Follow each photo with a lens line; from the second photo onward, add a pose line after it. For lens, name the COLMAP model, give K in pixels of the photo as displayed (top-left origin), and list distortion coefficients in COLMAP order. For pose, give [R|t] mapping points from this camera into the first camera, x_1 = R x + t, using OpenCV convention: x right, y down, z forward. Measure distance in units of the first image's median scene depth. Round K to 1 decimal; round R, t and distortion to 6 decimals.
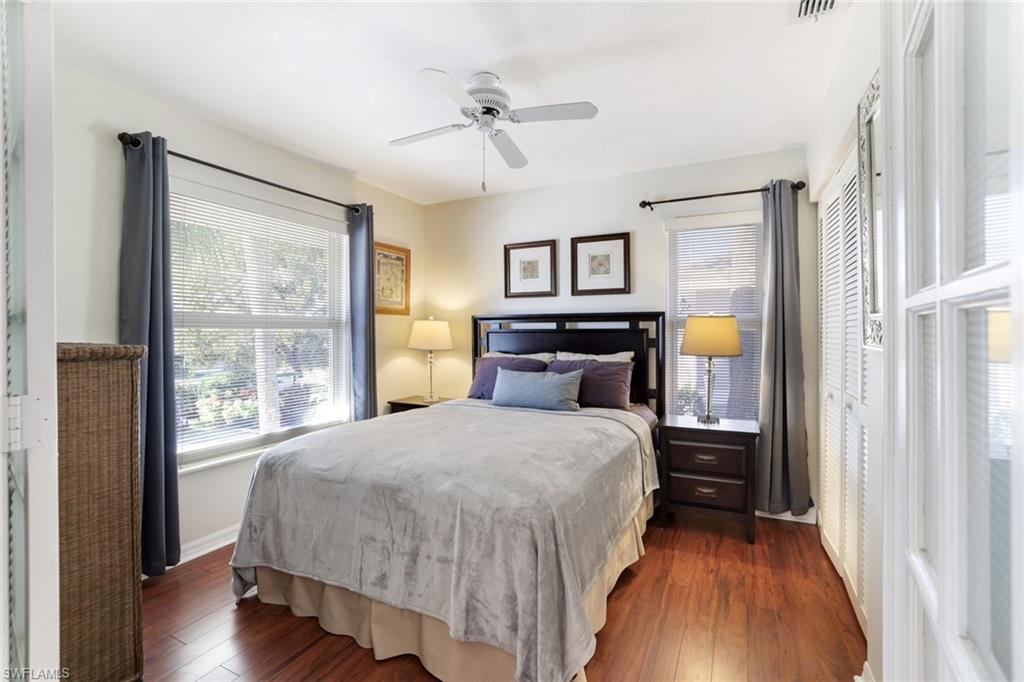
lens RADIAL K [[449.9, 0, 511.9], [0, 449.9, 336.5], [0, 0, 1]] dist [-0.045921, 0.016979]
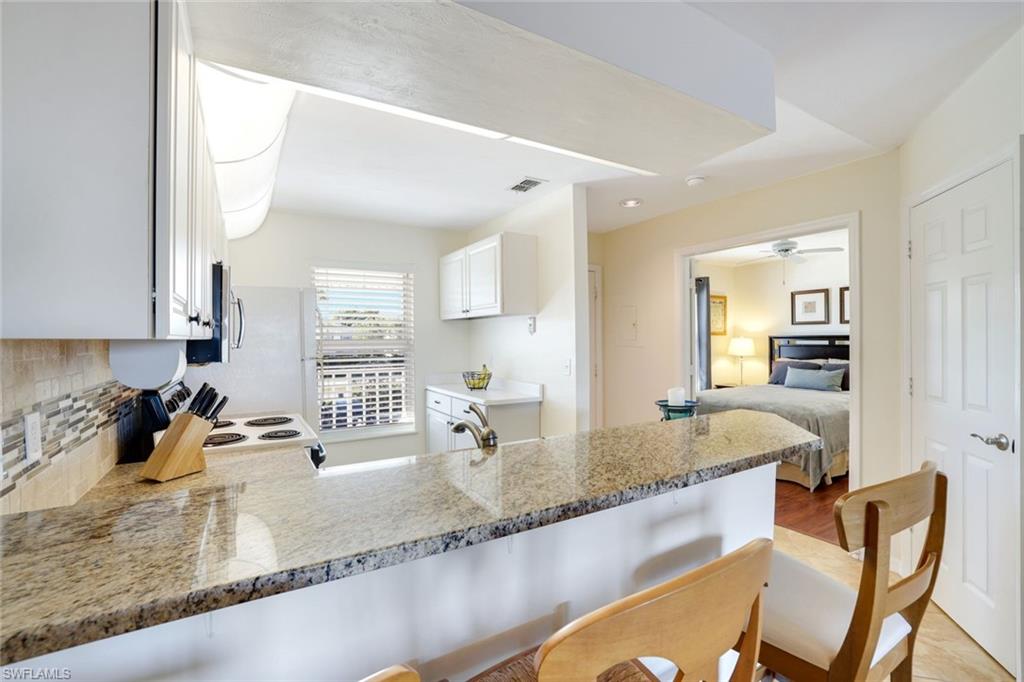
lens RADIAL K [[449.9, 0, 511.9], [0, 449.9, 336.5], [0, 0, 1]] dist [-0.045921, 0.016979]
pose [[0.847787, 0.001428, -0.530335, -0.024856], [-0.008054, 0.999916, -0.010182, -0.020409], [0.530276, 0.012903, 0.847727, -0.931518]]
